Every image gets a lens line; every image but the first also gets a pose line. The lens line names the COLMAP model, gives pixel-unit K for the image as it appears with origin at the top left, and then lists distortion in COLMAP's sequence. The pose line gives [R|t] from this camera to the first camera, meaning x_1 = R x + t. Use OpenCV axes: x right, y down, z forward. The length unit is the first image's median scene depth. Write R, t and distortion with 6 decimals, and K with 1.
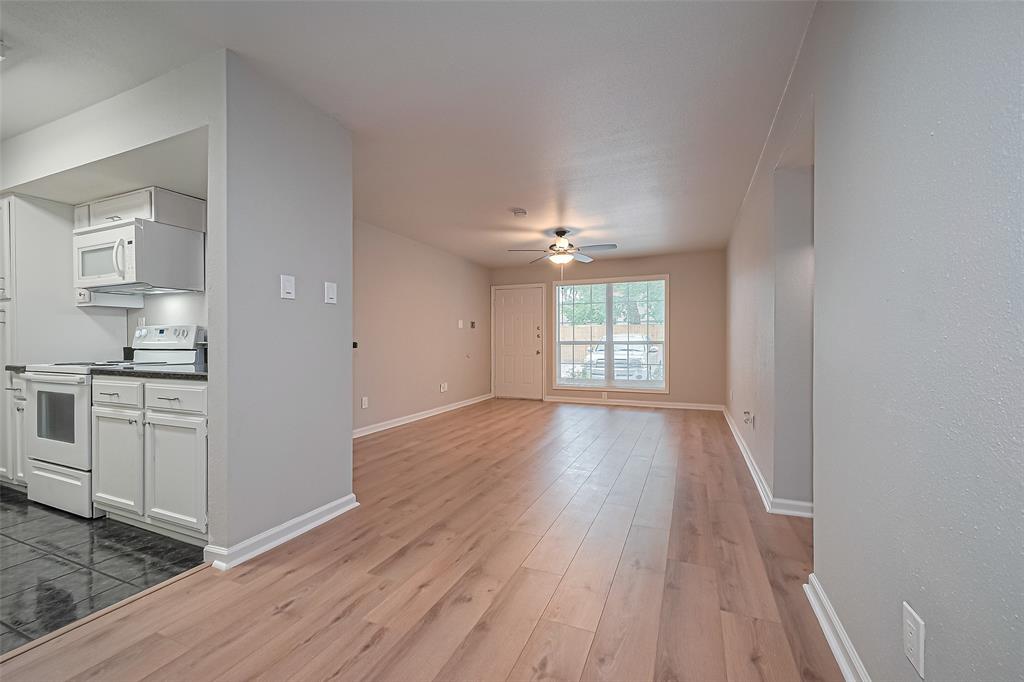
lens RADIAL K [[407.4, 0, 516.1], [0, 407.4, 343.9], [0, 0, 1]] dist [0.000270, 0.000107]
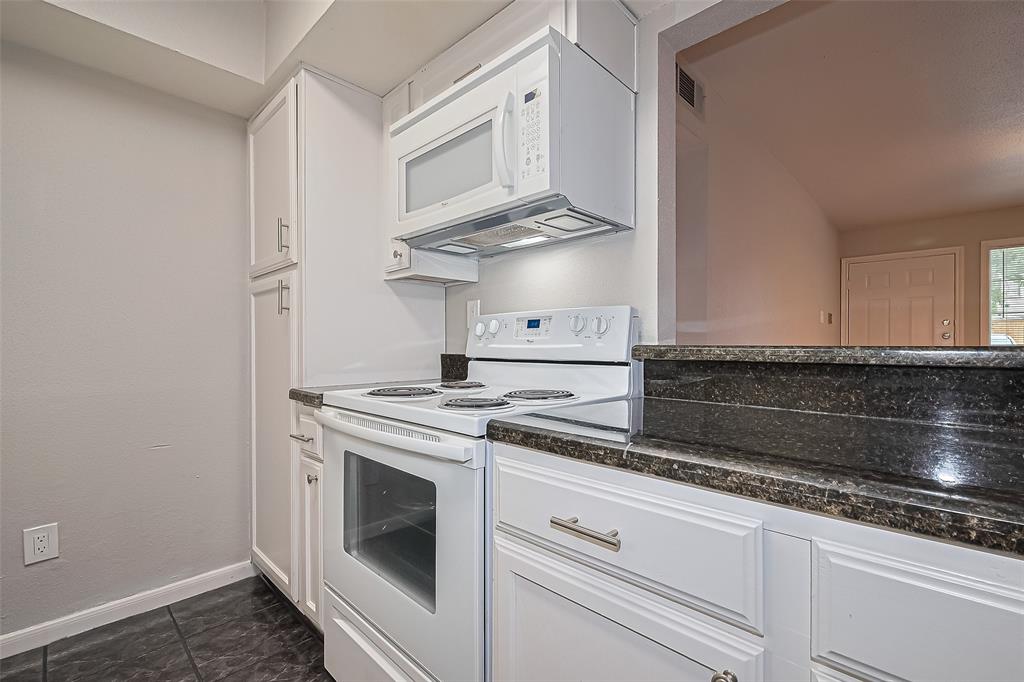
lens RADIAL K [[430.3, 0, 551.7], [0, 430.3, 345.7], [0, 0, 1]] dist [0.000183, -0.000425]
pose [[0.950443, 0.001856, -0.310893, -0.753529], [-0.002864, 0.999992, -0.002786, -0.003089], [0.310886, 0.003539, 0.950441, 0.573347]]
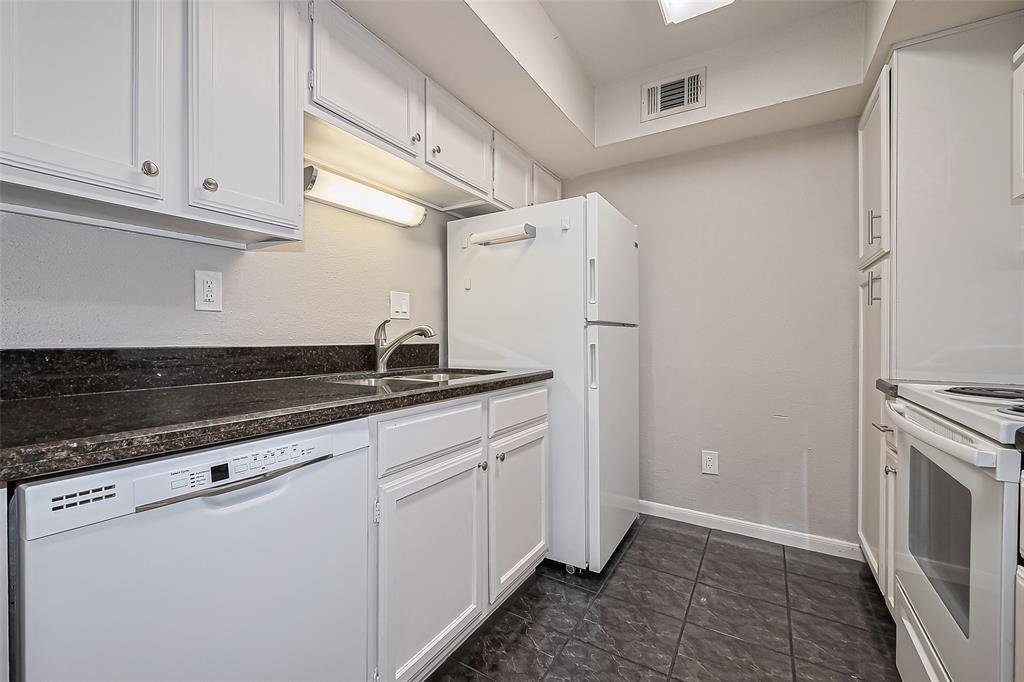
lens RADIAL K [[453.9, 0, 453.3], [0, 453.9, 339.1], [0, 0, 1]] dist [-0.000603, -0.000171]
pose [[-0.211016, 0.009995, -0.977432, -0.556415], [-0.006033, 0.999915, 0.011527, -0.002893], [0.977464, 0.008329, -0.210937, 0.582139]]
